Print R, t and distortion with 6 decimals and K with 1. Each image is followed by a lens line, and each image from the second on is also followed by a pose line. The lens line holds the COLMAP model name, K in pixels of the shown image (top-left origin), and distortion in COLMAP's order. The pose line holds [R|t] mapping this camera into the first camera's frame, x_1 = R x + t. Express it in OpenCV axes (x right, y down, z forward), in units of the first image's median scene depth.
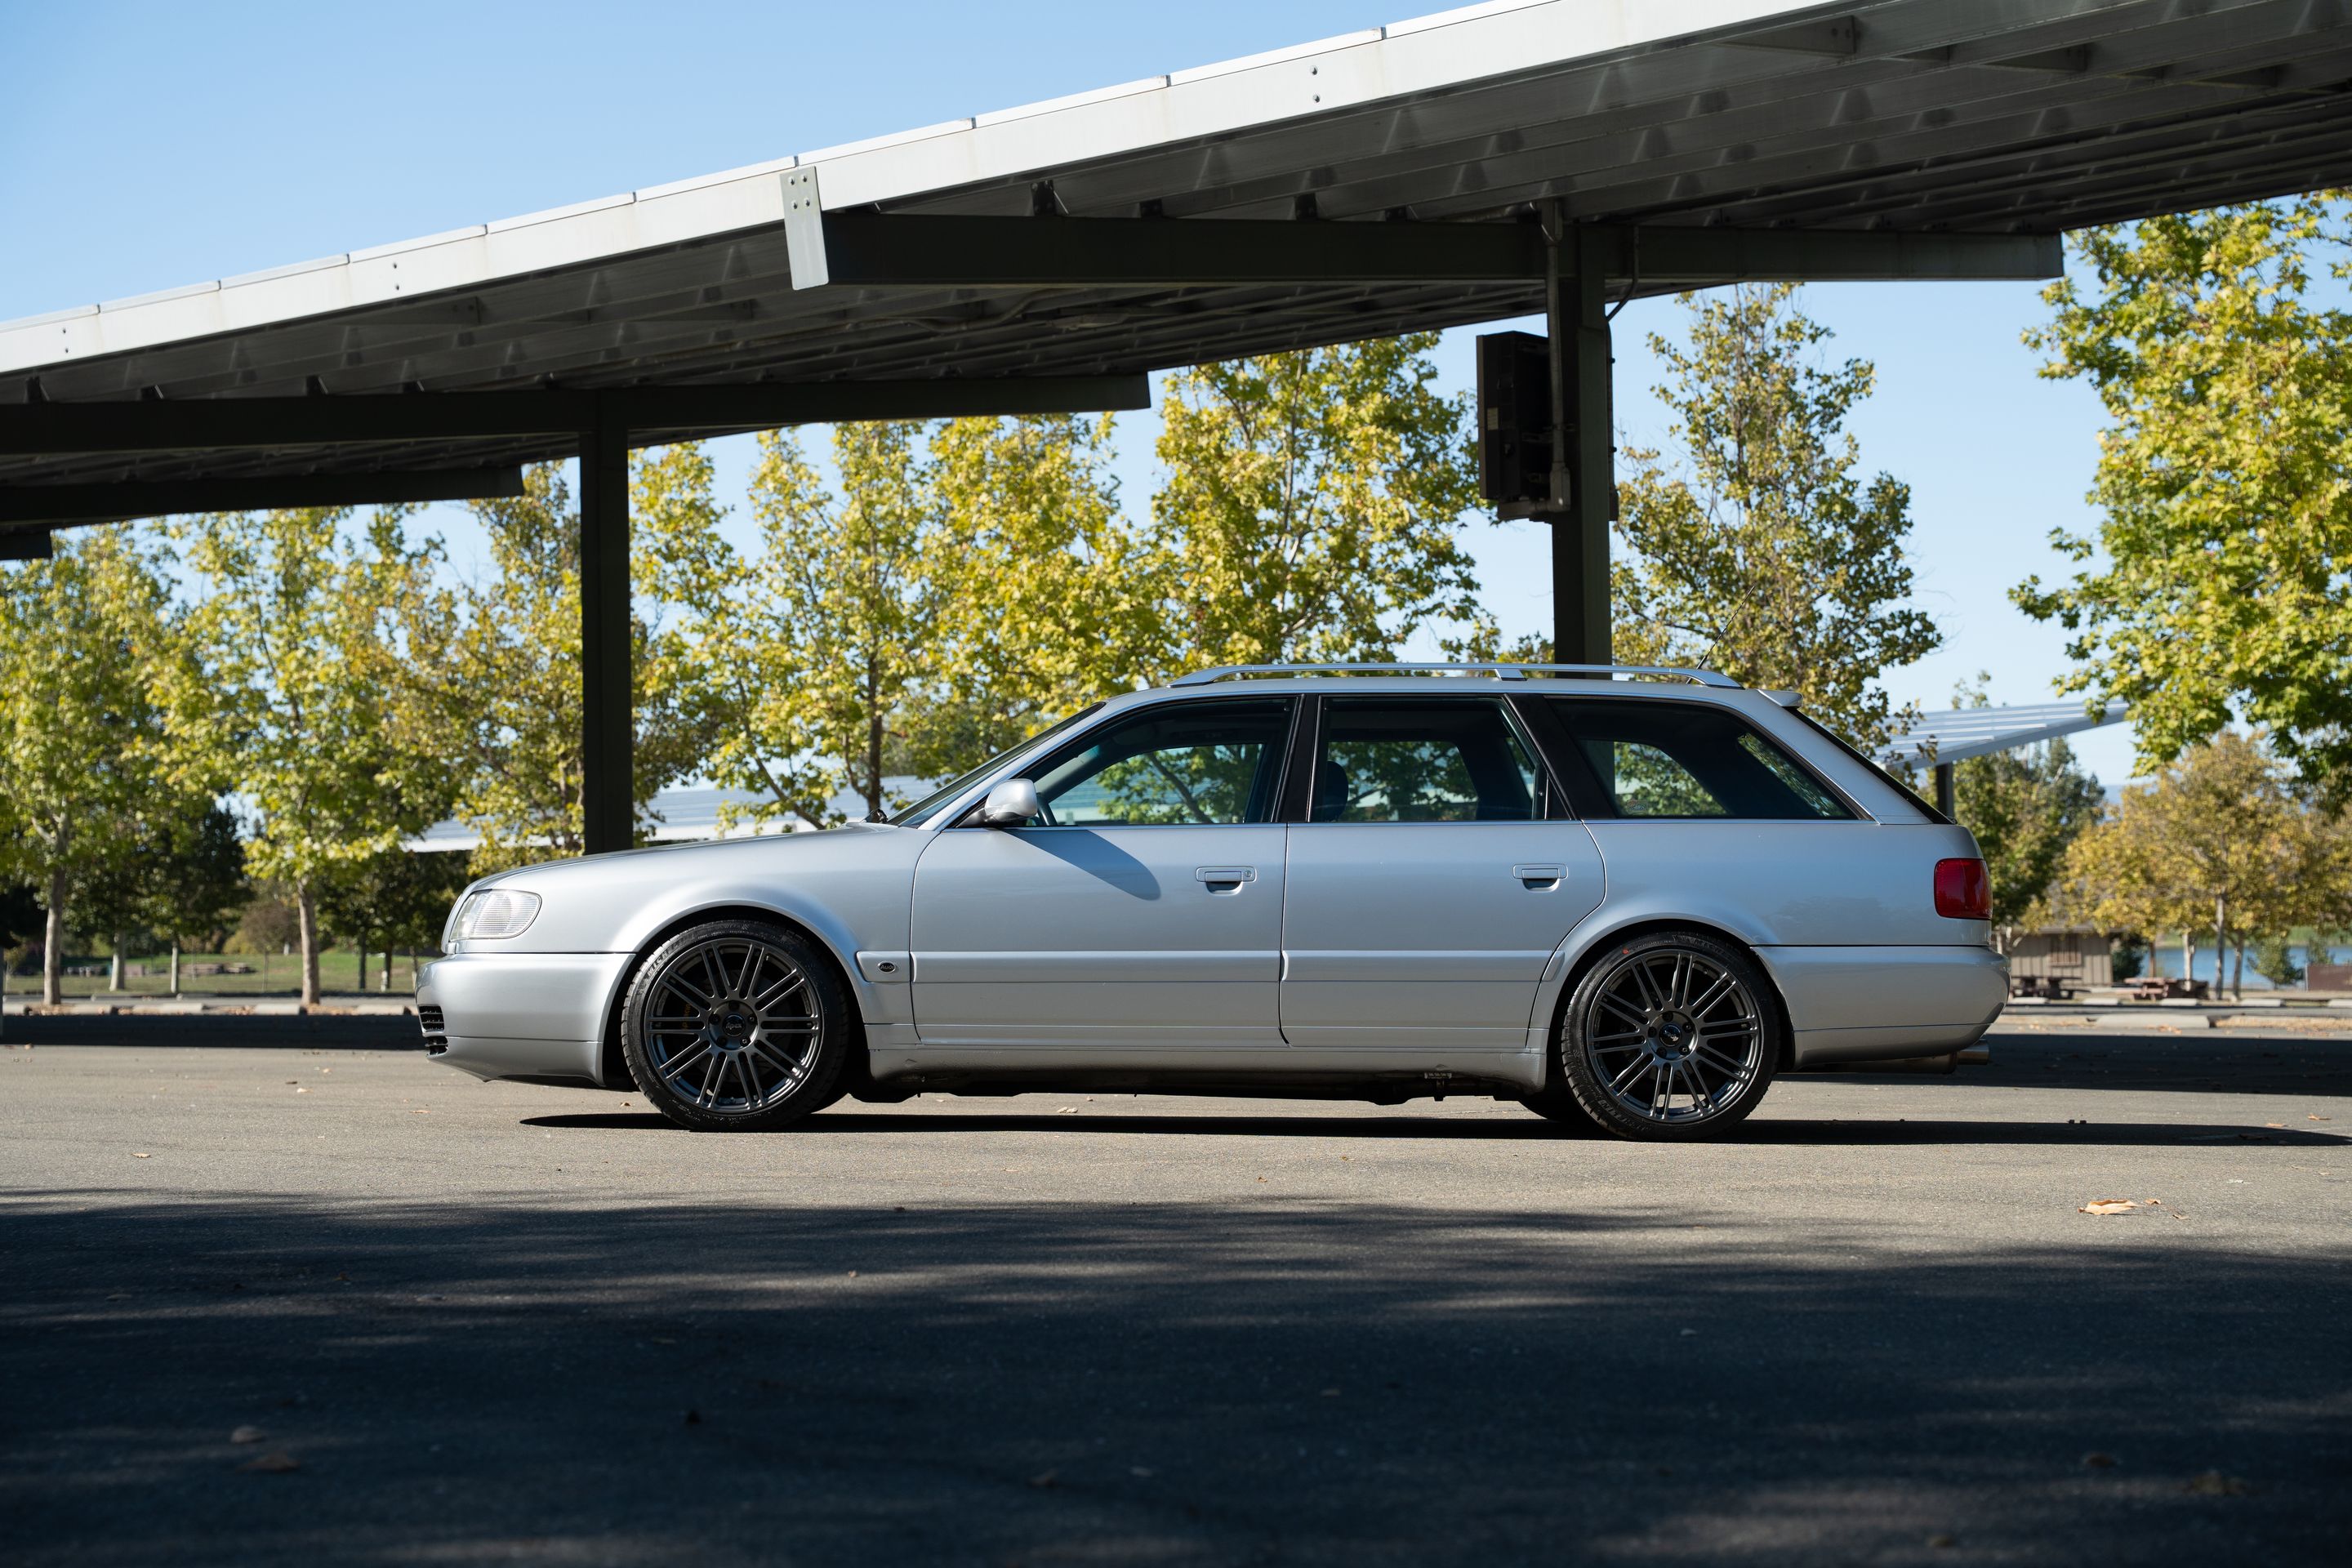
lens RADIAL K [[3557.6, 0, 1174.0], [0, 3557.6, 786.5], [0, 0, 1]] dist [0.083775, 0.655274]
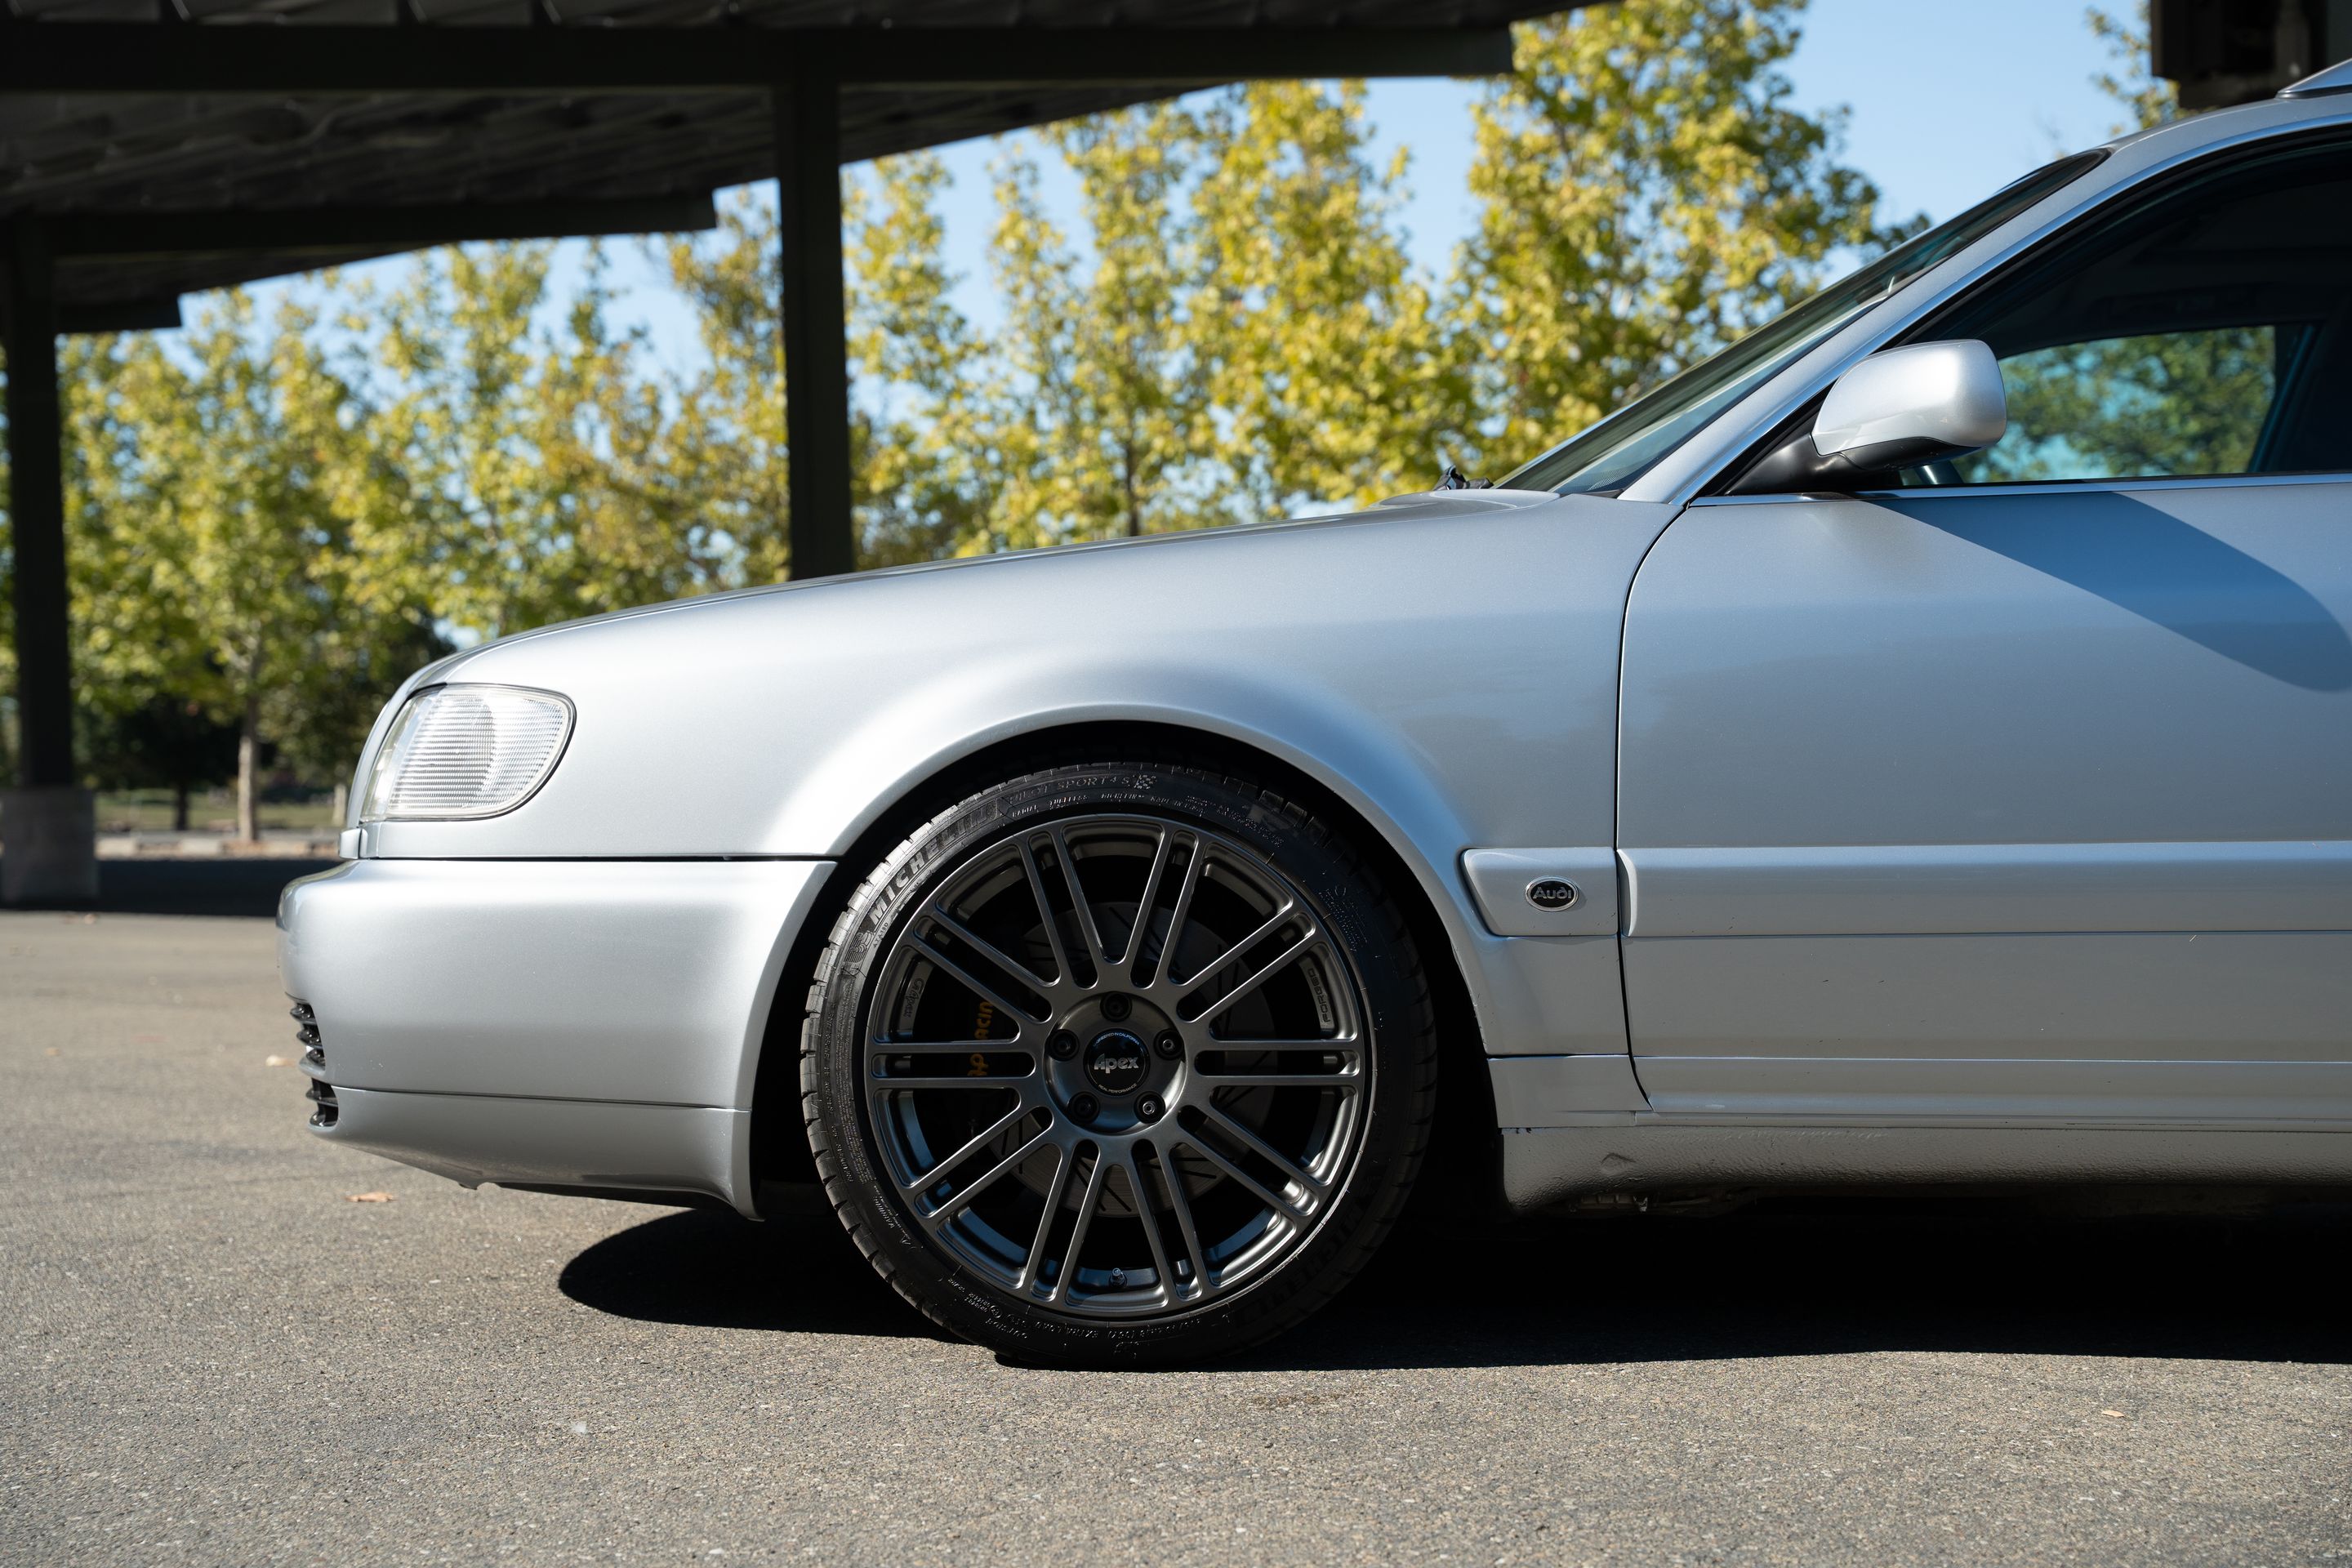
lens RADIAL K [[3716.6, 0, 1166.2], [0, 3716.6, 780.9], [0, 0, 1]] dist [0.114663, 0.661334]
pose [[0.997512, -0.010583, -0.069694, -0.017221], [0.013923, 0.998769, 0.047617, 0.004076], [0.069105, -0.048469, 0.996431, 0.118166]]
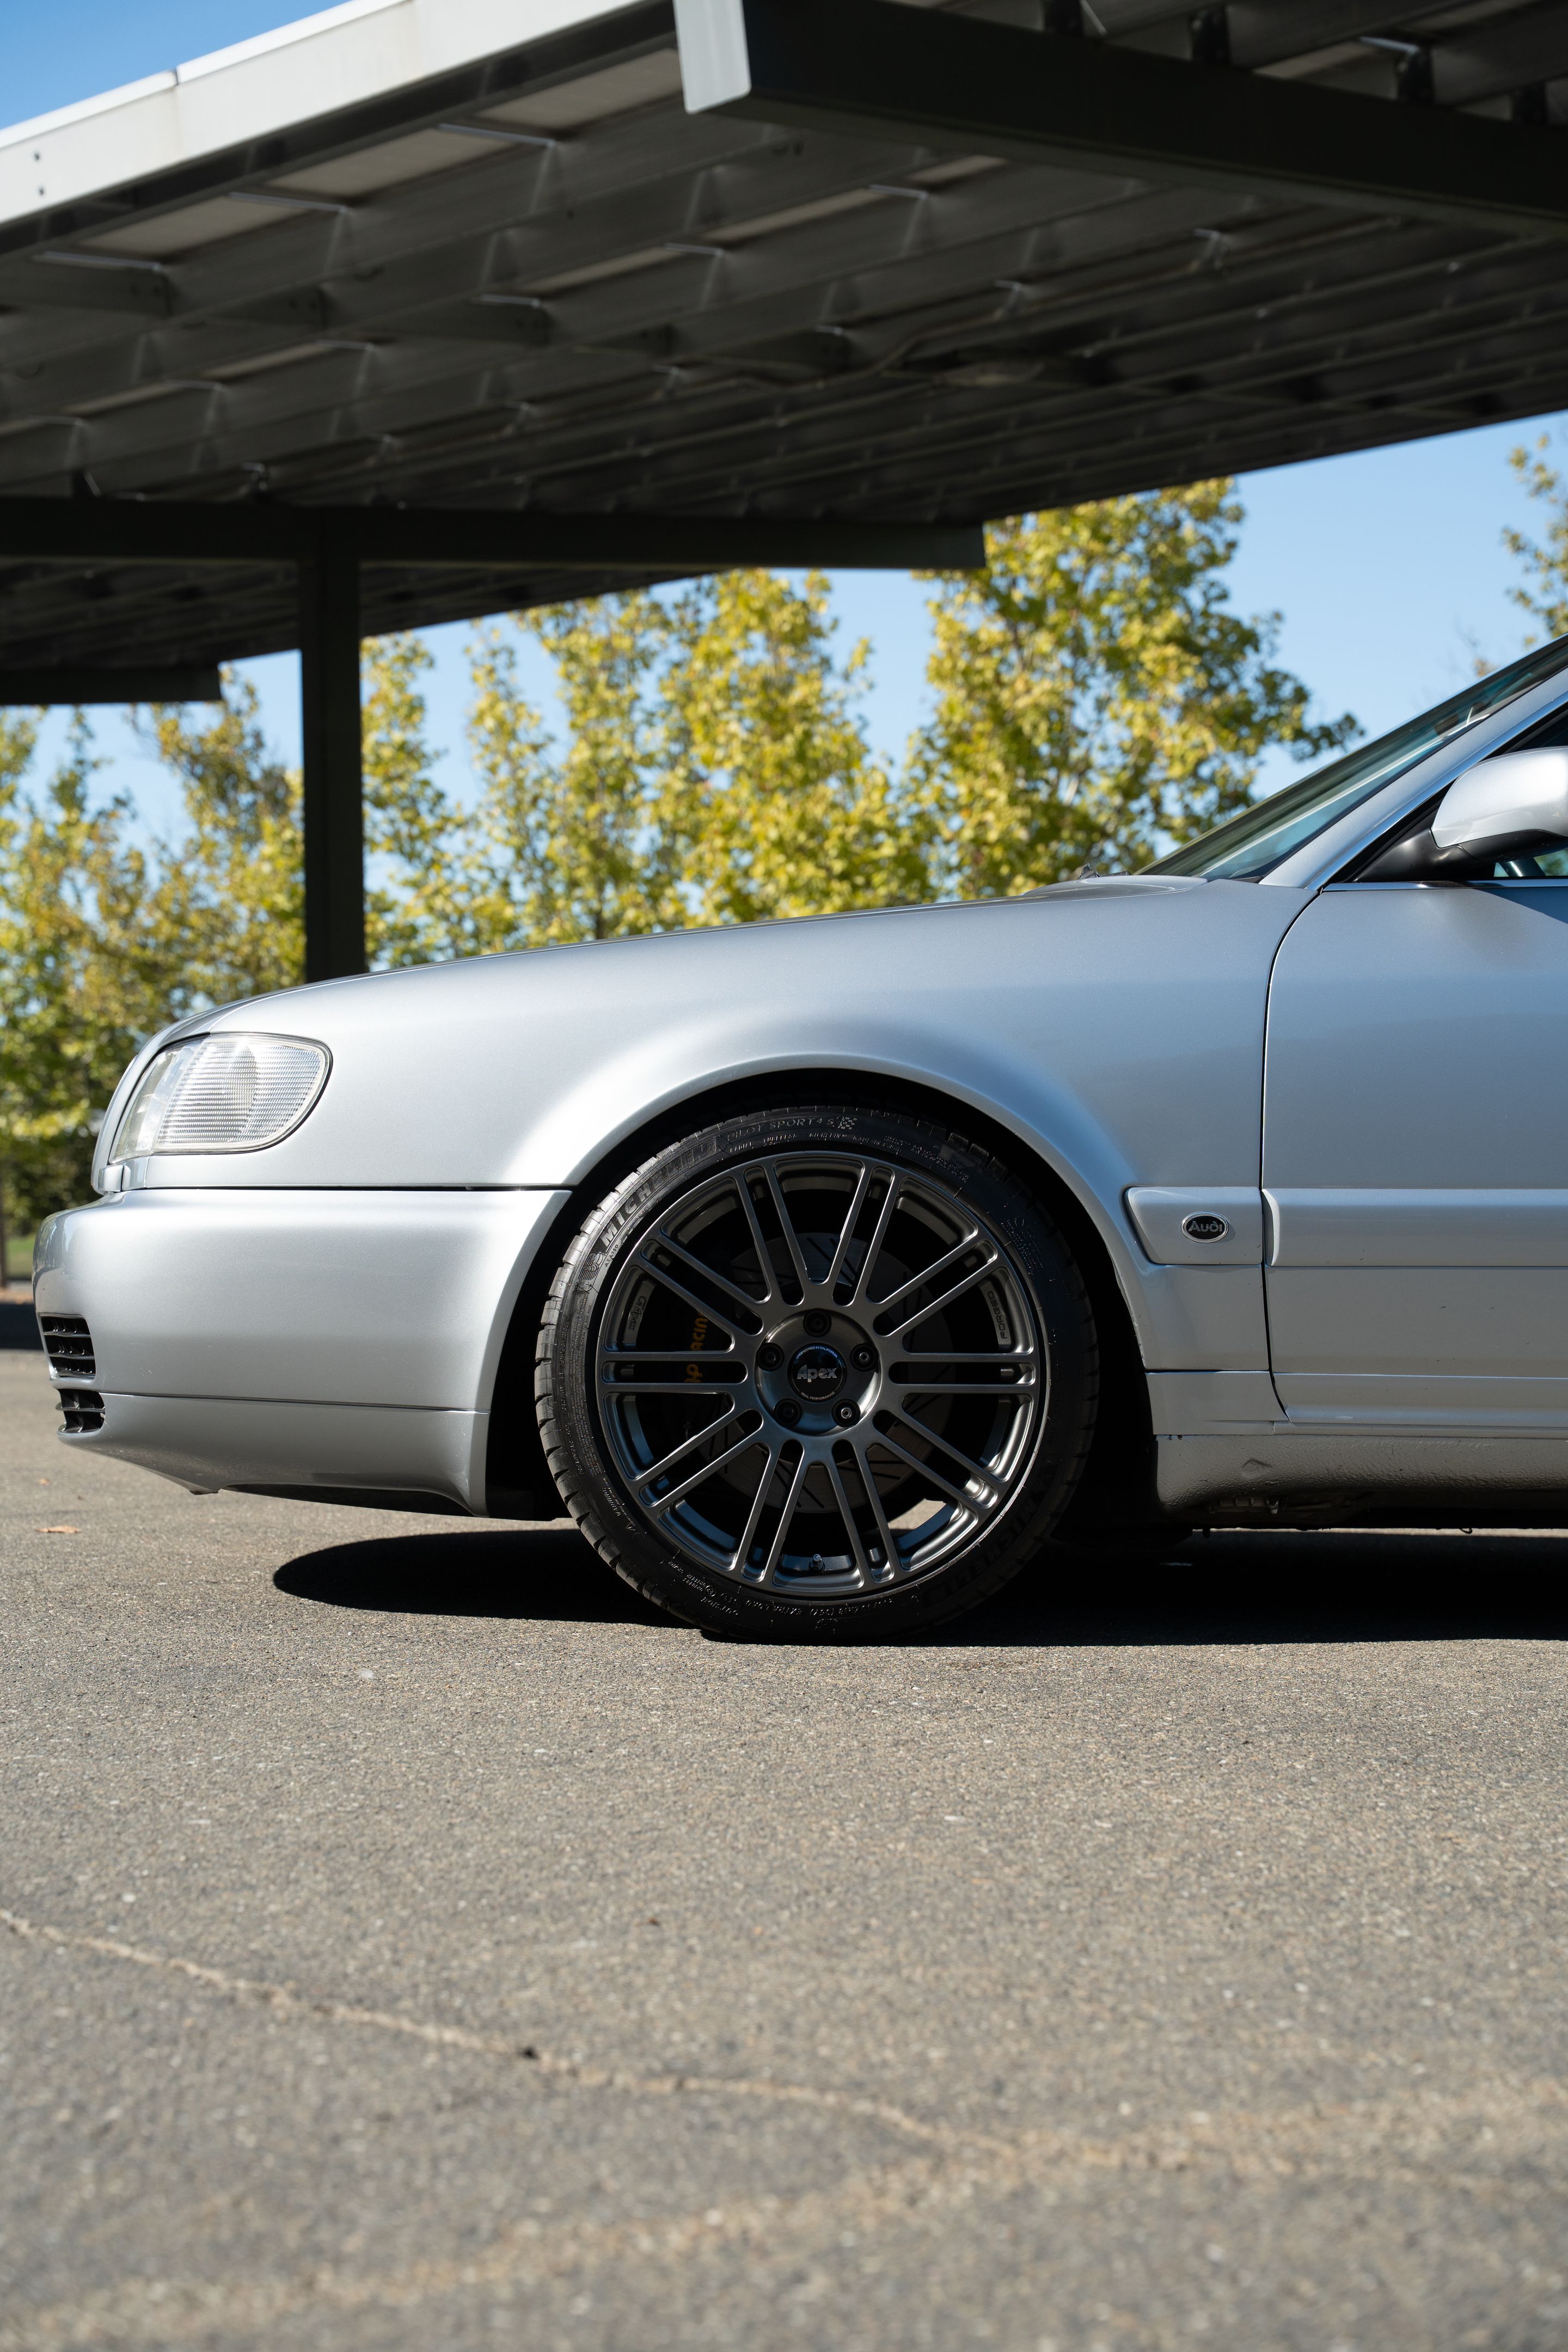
lens RADIAL K [[3557.6, 0, 773.8], [0, 3557.6, 1179.1], [0, 0, 1]] dist [0.083775, 0.655274]
pose [[0.999682, 0.002795, -0.025070, -0.022002], [-0.002061, 0.999570, 0.029247, 0.006320], [0.025141, -0.029186, 0.999258, 0.112470]]
